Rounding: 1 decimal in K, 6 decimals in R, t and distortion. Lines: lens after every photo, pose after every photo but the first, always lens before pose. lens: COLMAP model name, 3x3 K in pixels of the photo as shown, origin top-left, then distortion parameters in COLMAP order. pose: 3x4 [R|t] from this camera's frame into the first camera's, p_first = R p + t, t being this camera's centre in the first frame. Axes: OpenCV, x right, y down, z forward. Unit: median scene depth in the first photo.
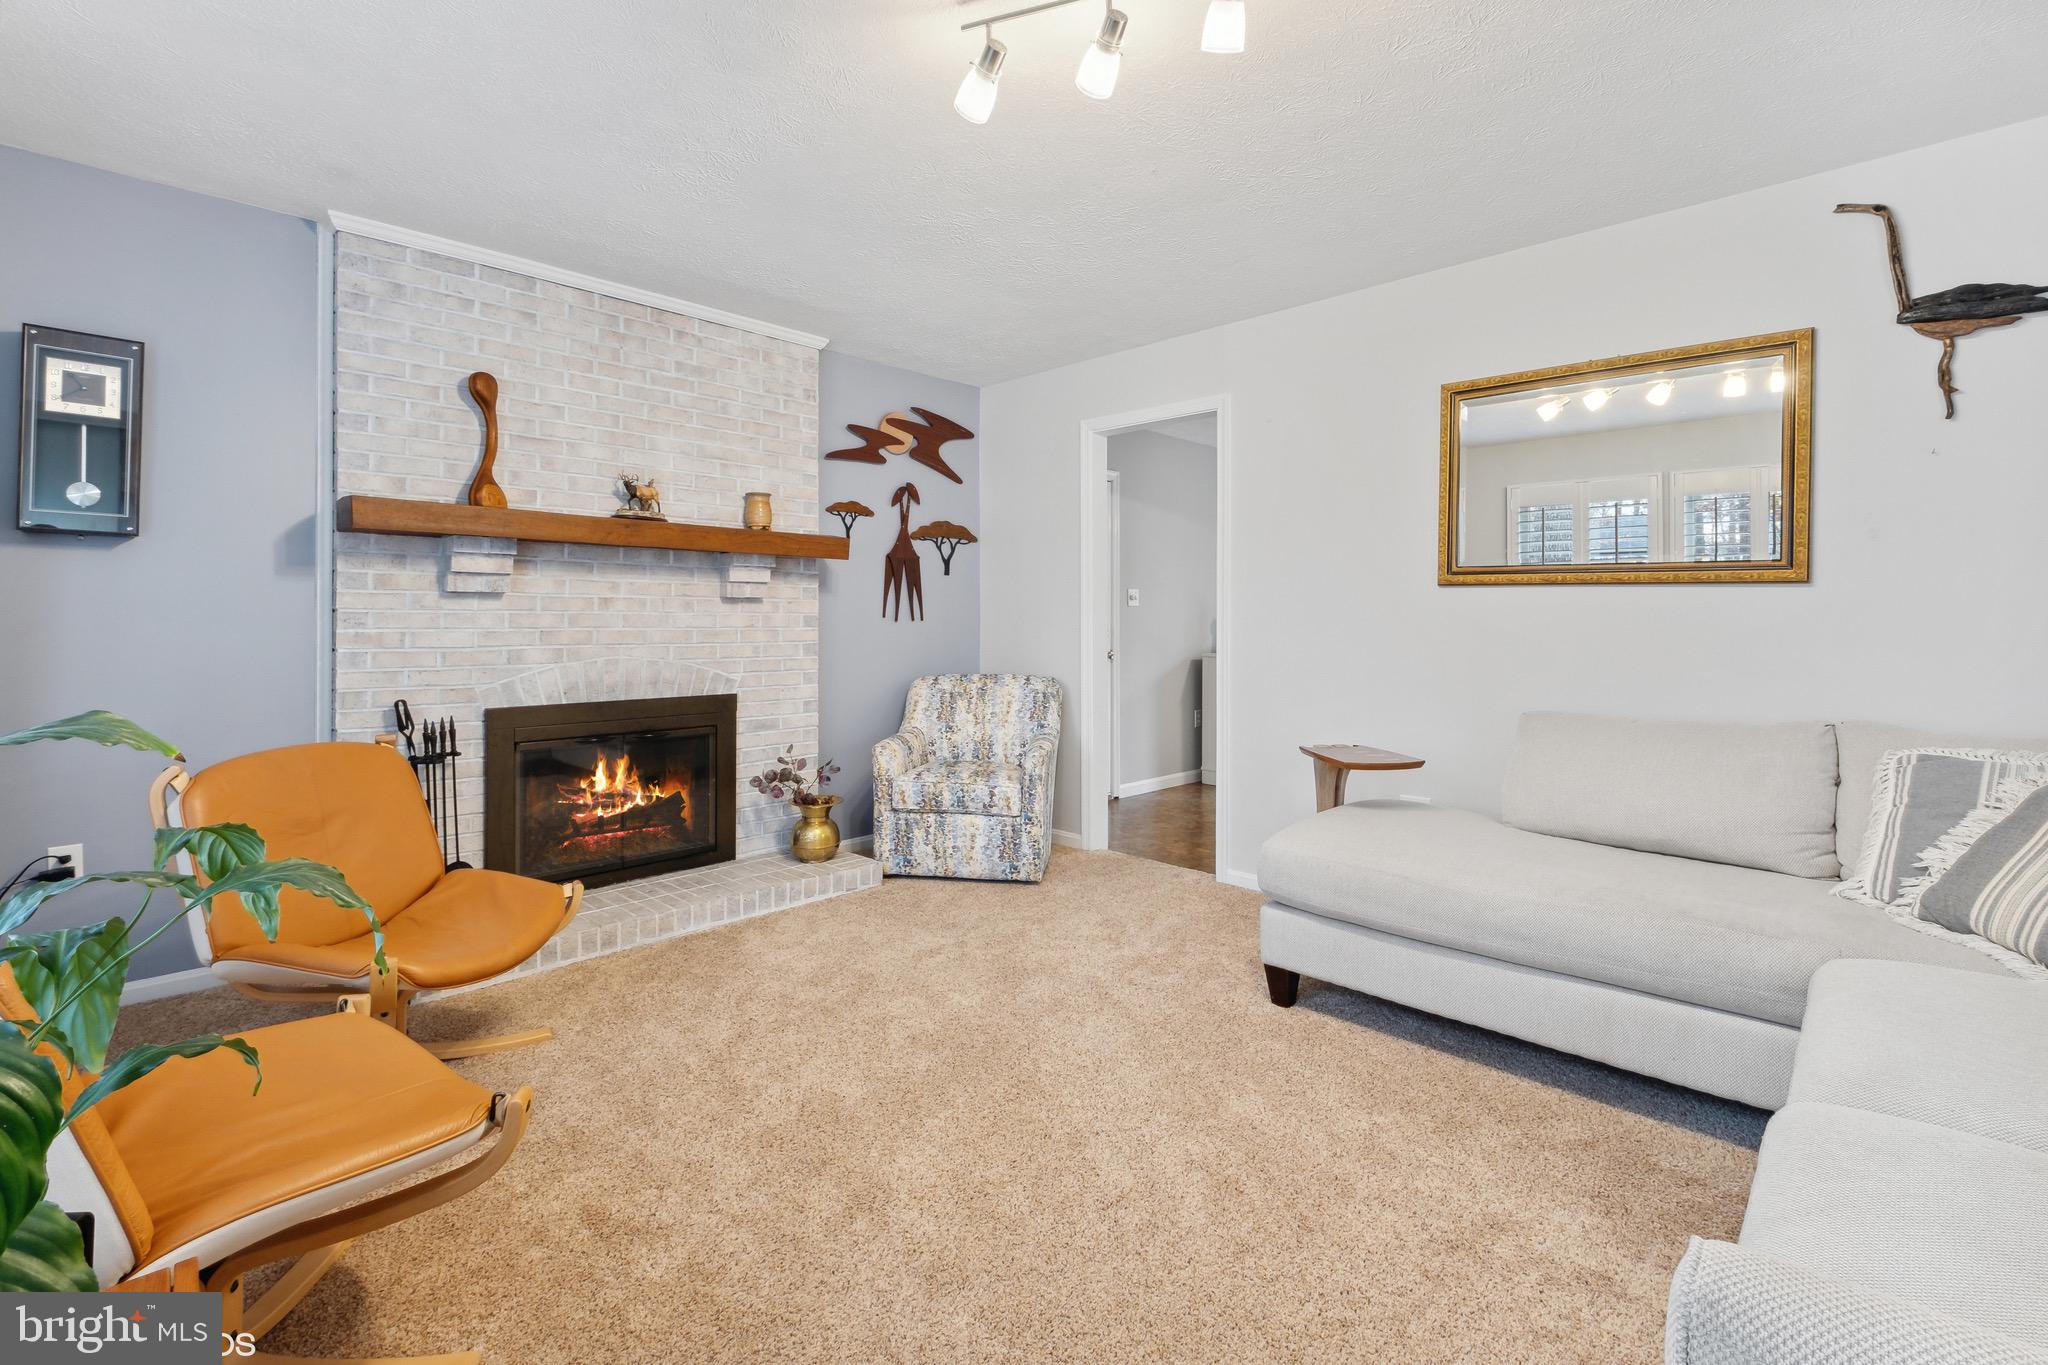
lens RADIAL K [[933.6, 0, 1029.8], [0, 933.6, 615.2], [0, 0, 1]] dist [0.001703, -0.011930]
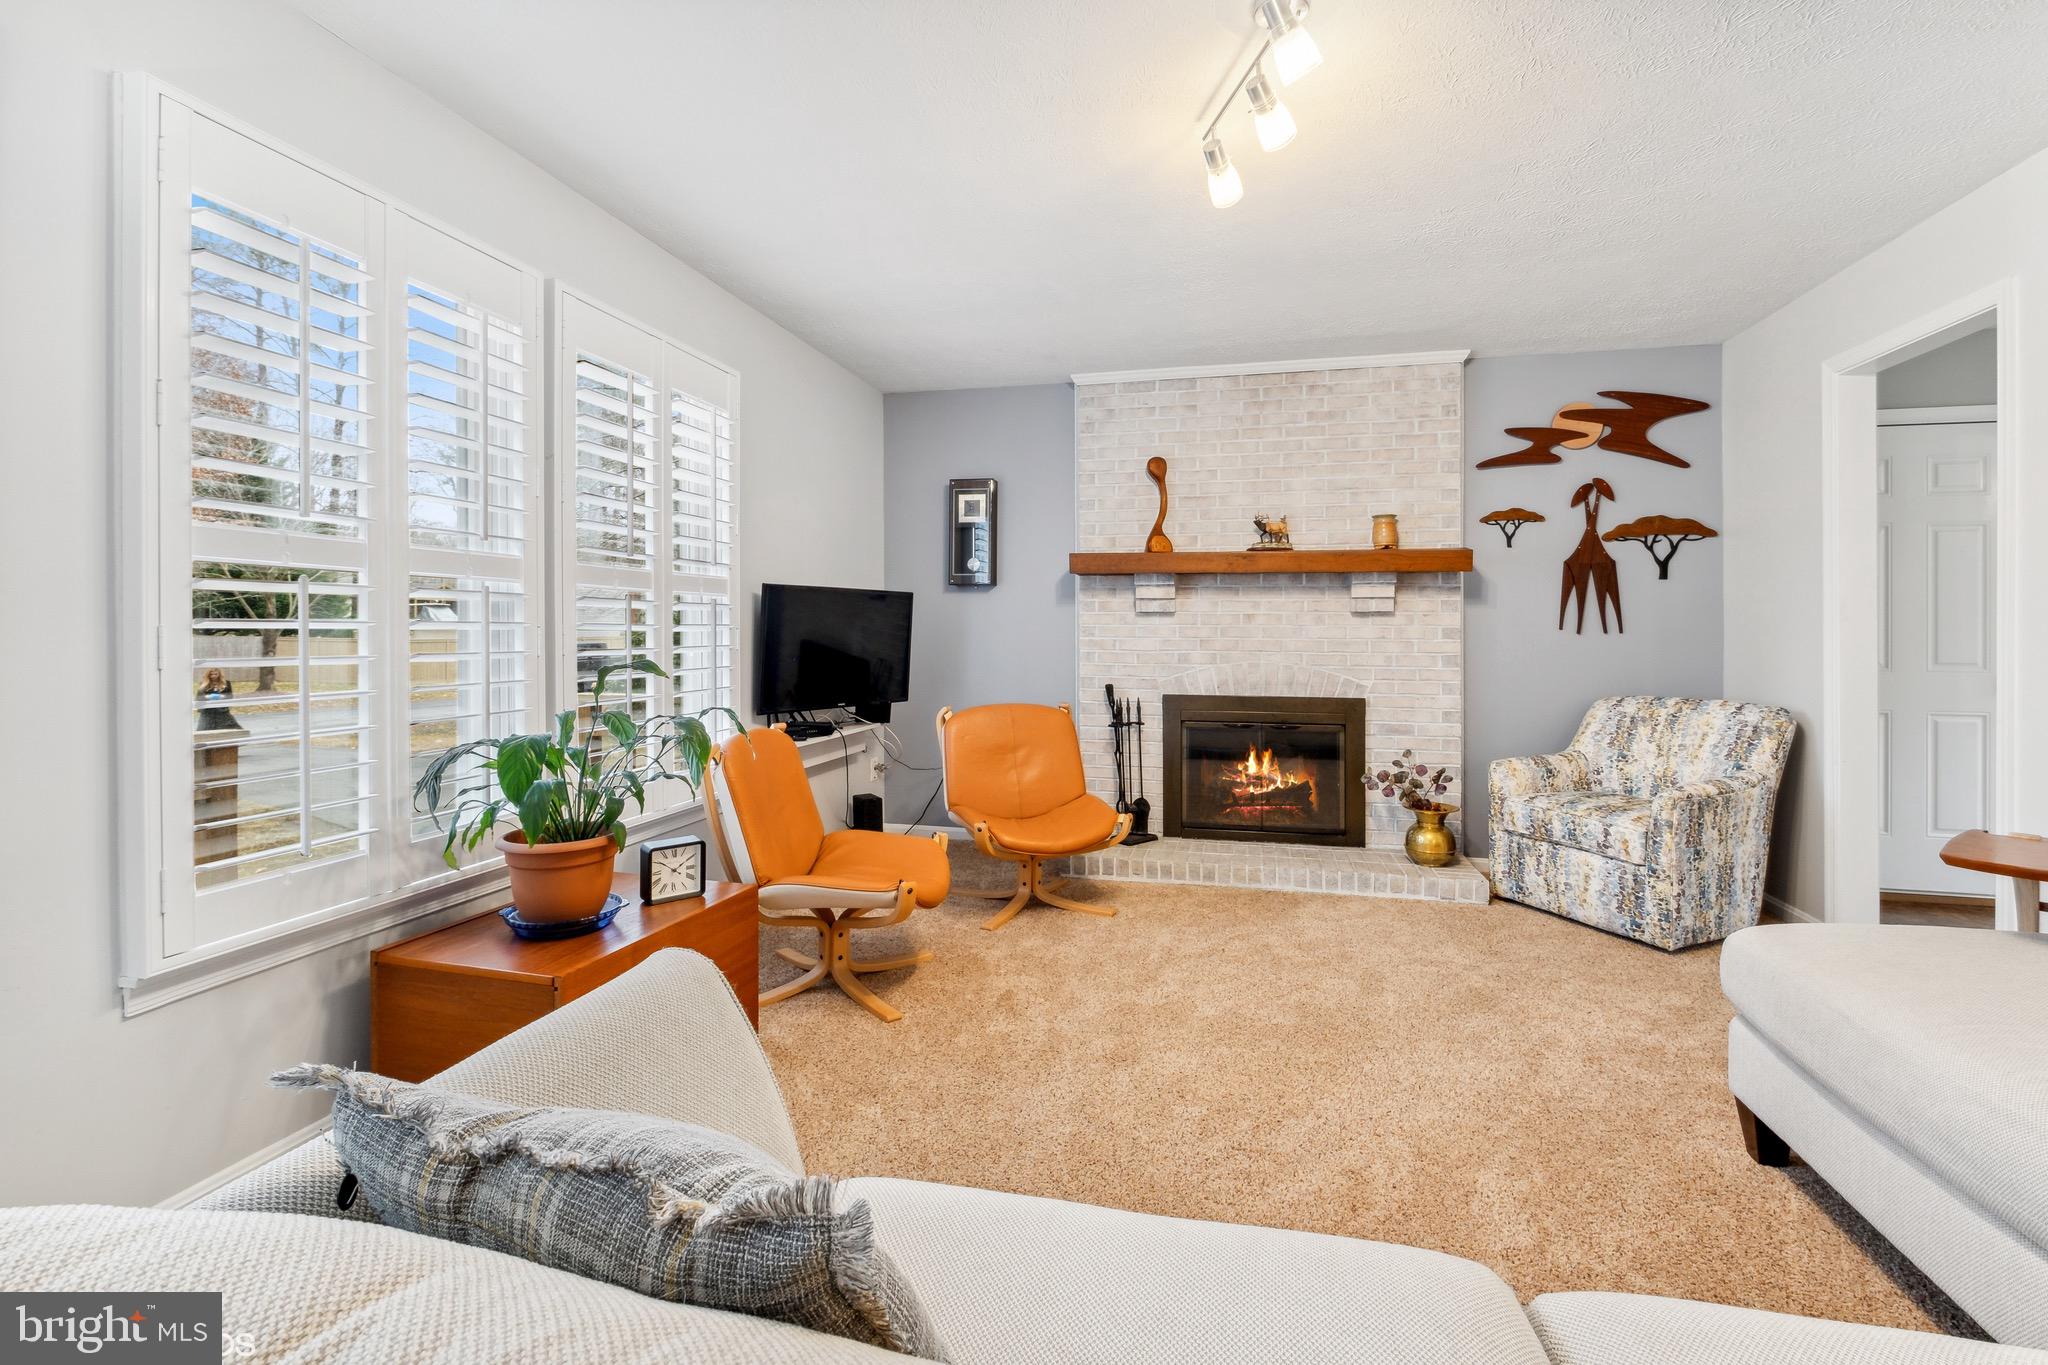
lens RADIAL K [[930.8, 0, 1024.9], [0, 930.8, 635.8], [0, 0, 1]] dist [-0.000797, -0.000495]
pose [[0.489793, 0.004125, -0.871829, 0.457516], [0.002699, 0.999977, 0.006247, 0.001775], [0.871835, -0.005413, 0.489770, 0.108592]]
